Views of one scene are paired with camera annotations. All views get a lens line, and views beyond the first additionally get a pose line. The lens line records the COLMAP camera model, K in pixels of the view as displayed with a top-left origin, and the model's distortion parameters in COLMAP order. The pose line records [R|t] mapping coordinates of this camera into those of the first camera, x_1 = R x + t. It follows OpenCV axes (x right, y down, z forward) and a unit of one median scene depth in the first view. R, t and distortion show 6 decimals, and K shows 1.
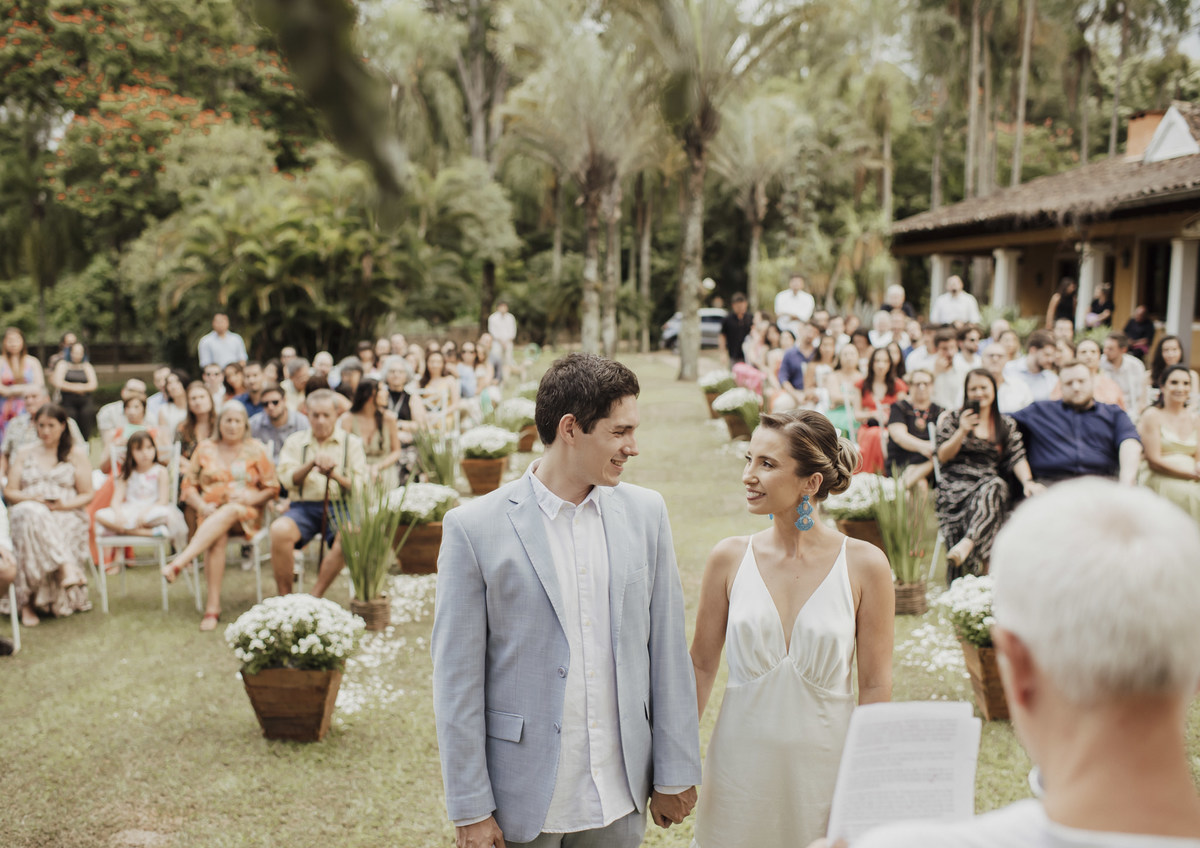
lens RADIAL K [[1268.6, 0, 561.6], [0, 1268.6, 424.7], [0, 0, 1]] dist [-0.103232, 0.097349]
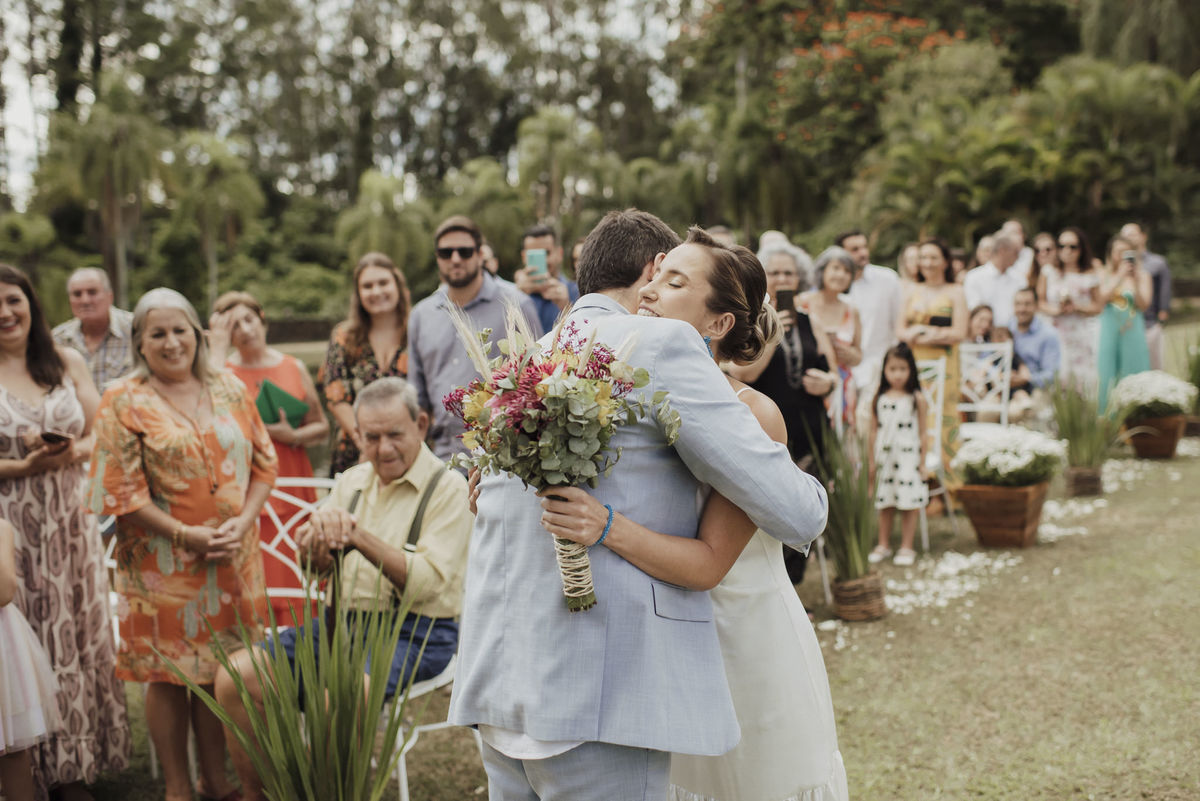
lens RADIAL K [[1312.8, 0, 652.9], [0, 1312.8, 383.6], [0, 0, 1]] dist [-0.081876, 0.008963]
pose [[0.858936, 0.022117, -0.511605, 0.031862], [-0.018972, 0.999755, 0.011367, -0.005905], [0.511731, -0.000057, 0.859146, 0.121880]]
